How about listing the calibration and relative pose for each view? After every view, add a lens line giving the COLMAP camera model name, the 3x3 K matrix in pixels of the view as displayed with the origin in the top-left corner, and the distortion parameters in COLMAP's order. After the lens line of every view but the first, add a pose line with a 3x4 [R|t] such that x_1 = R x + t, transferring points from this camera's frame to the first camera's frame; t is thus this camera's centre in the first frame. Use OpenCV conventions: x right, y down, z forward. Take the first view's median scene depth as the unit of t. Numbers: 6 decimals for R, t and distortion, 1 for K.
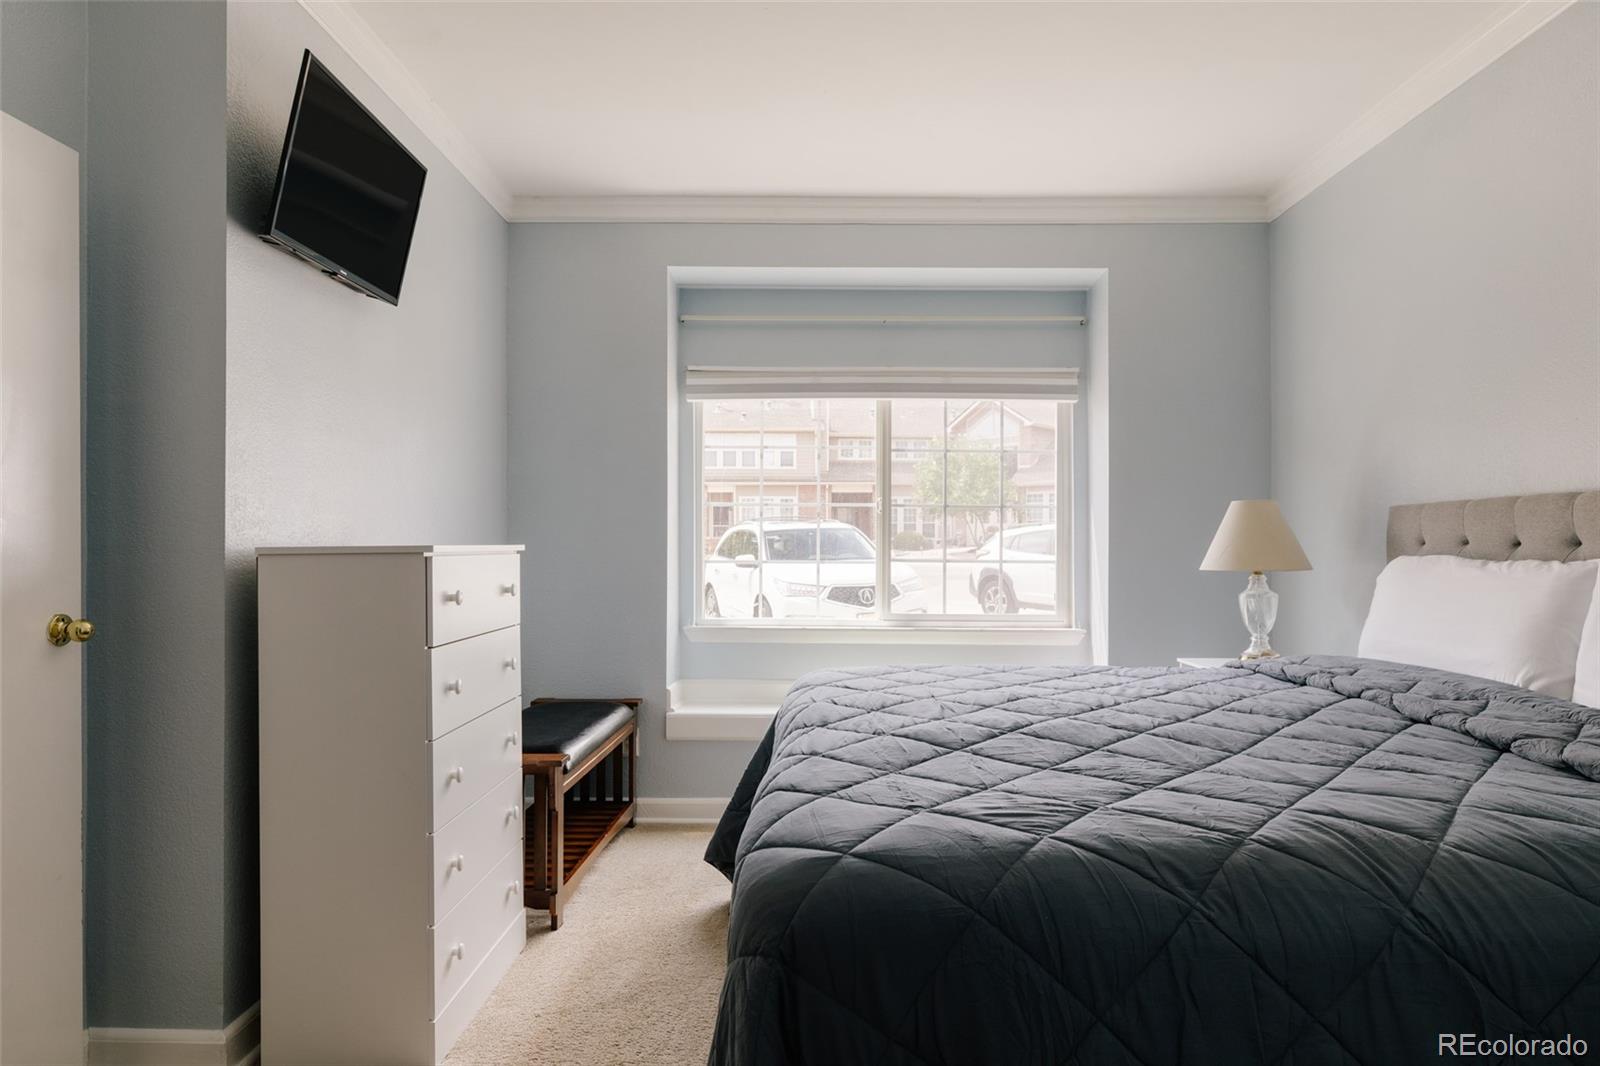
lens RADIAL K [[919.0, 0, 812.5], [0, 919.0, 530.5], [0, 0, 1]] dist [0.010717, -0.004006]
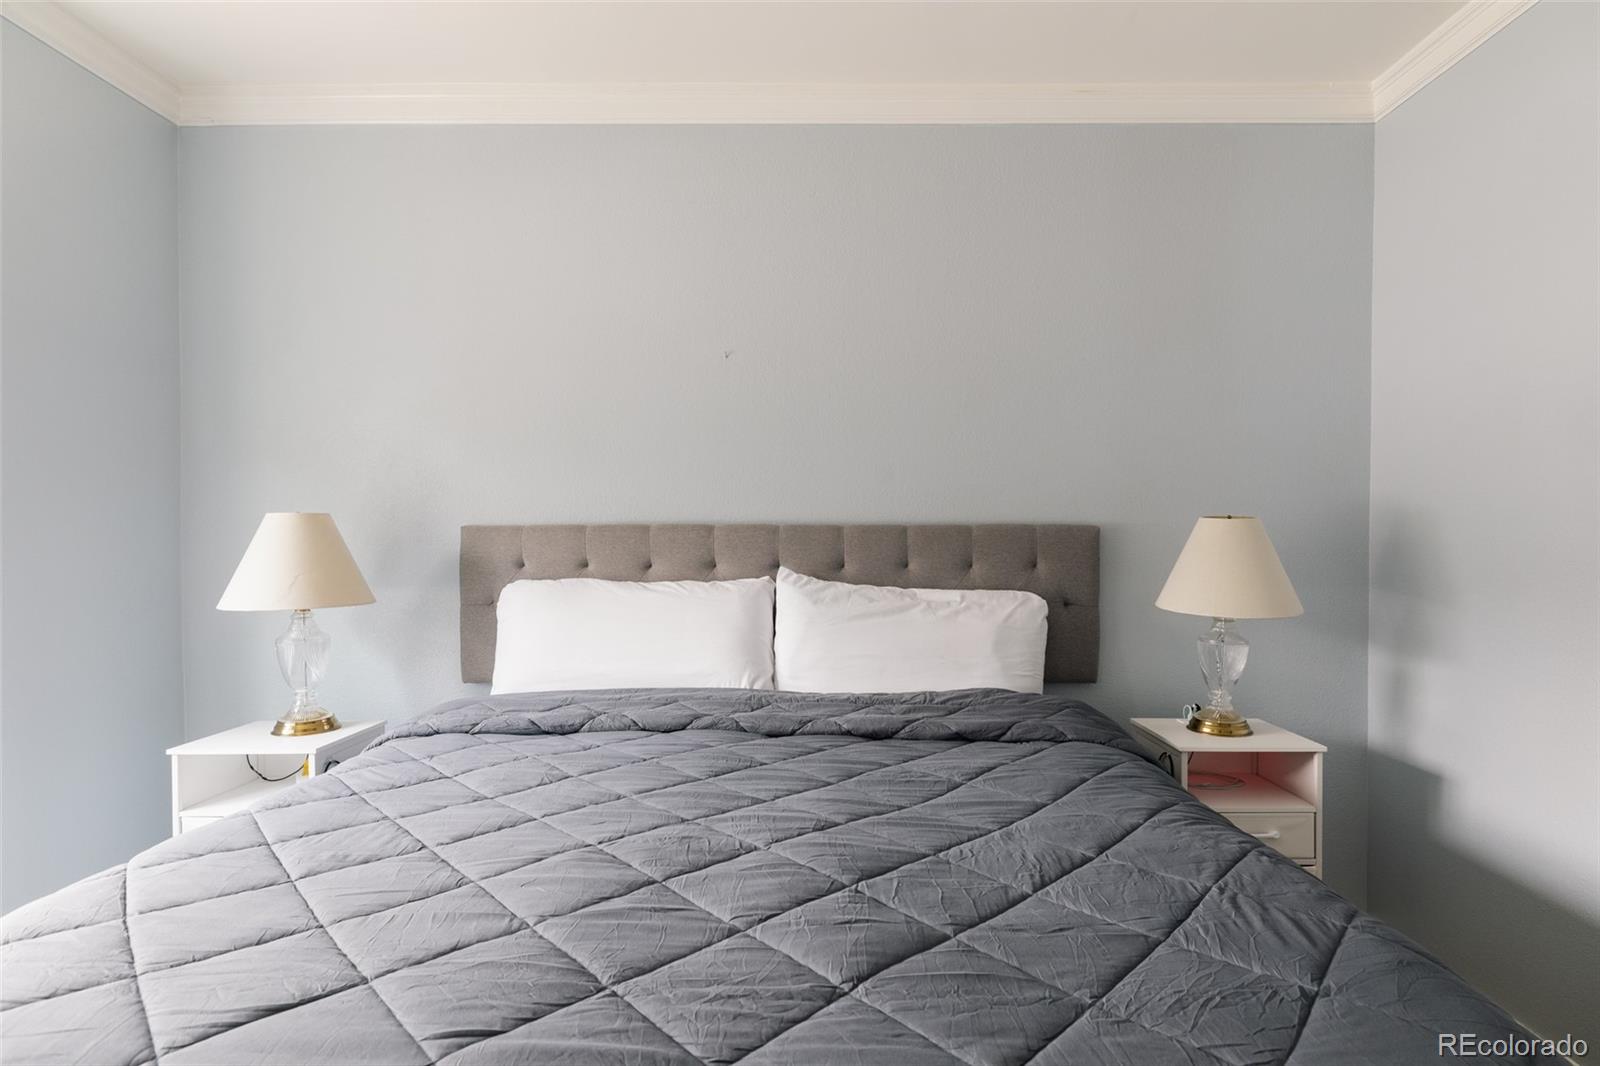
lens RADIAL K [[871.3, 0, 820.7], [0, 871.3, 542.5], [0, 0, 1]] dist [0.011625, -0.000500]
pose [[0.016863, -0.005484, 0.999843, -0.269596], [-0.011979, 0.999912, 0.005687, -0.020764], [-0.999786, -0.012073, 0.016796, 0.665774]]
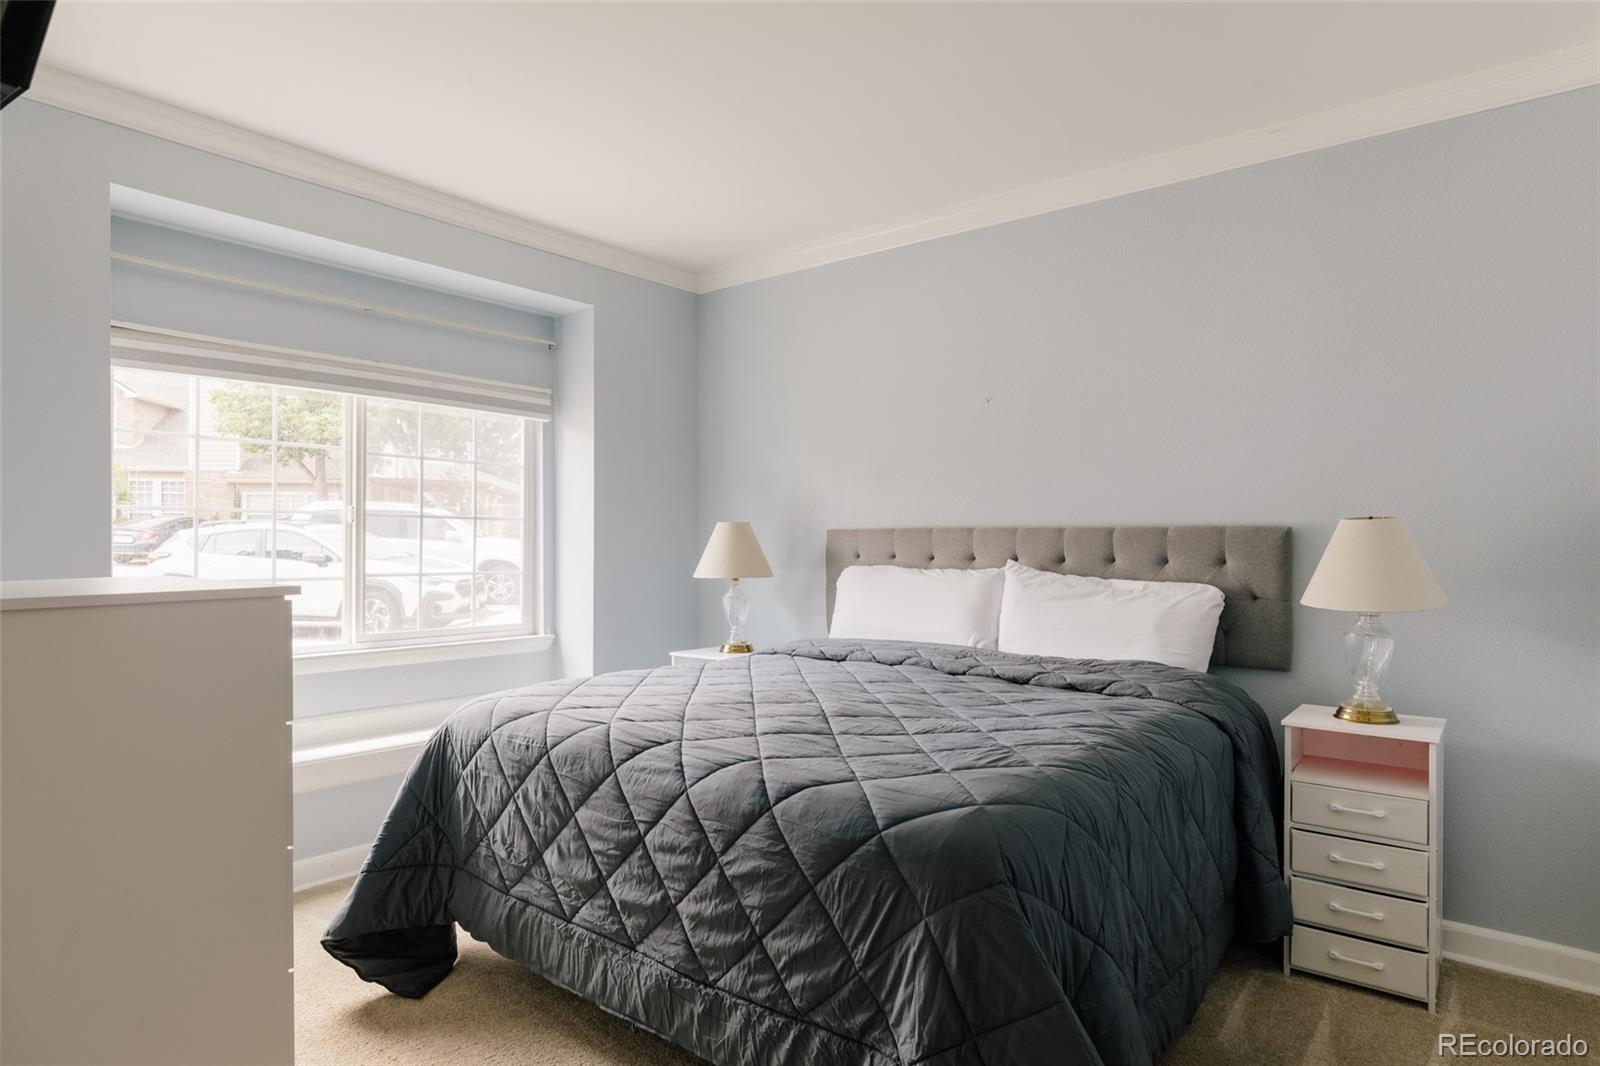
lens RADIAL K [[919.0, 0, 804.4], [0, 919.0, 543.6], [0, 0, 1]] dist [0.010717, -0.004006]
pose [[0.635719, -0.001081, 0.771920, -0.515760], [-0.013025, 0.999842, 0.012127, -0.023267], [-0.771811, -0.017764, 0.635604, 0.143629]]
